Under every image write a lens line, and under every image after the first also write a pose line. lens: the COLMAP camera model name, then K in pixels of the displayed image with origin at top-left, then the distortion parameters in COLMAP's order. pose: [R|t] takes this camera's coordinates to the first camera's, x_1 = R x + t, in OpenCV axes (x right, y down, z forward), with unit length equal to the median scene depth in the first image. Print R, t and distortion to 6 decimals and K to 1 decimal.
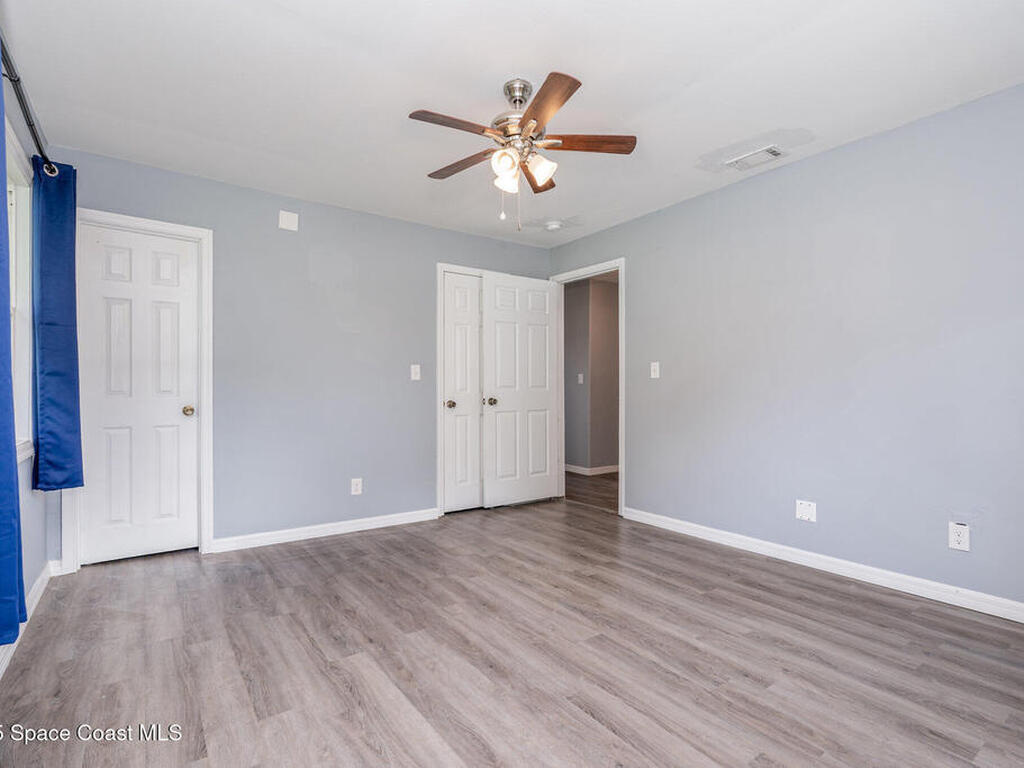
lens RADIAL K [[512.4, 0, 515.7], [0, 512.4, 383.4], [0, 0, 1]] dist [0.000439, -0.000644]
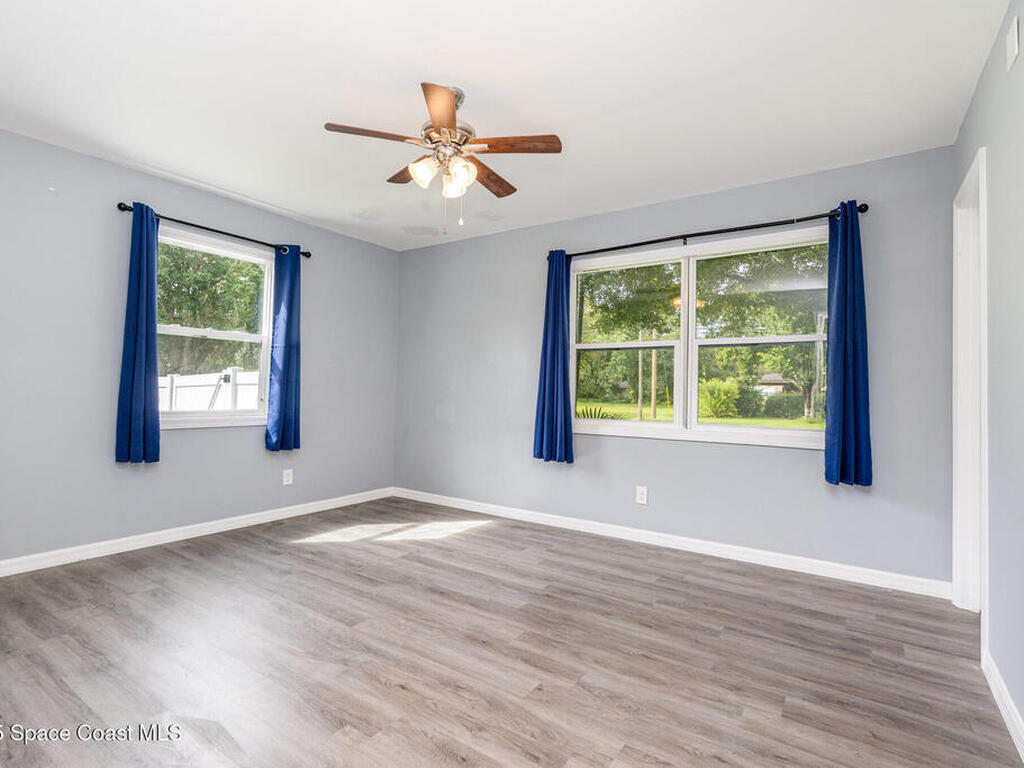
lens RADIAL K [[512.4, 0, 515.7], [0, 512.4, 383.4], [0, 0, 1]] dist [0.000439, -0.000644]
pose [[-0.938158, -0.022752, -0.345459, 0.215403], [-0.015542, 0.999600, -0.023628, 0.018906], [0.345858, -0.016798, -0.938136, 2.009489]]
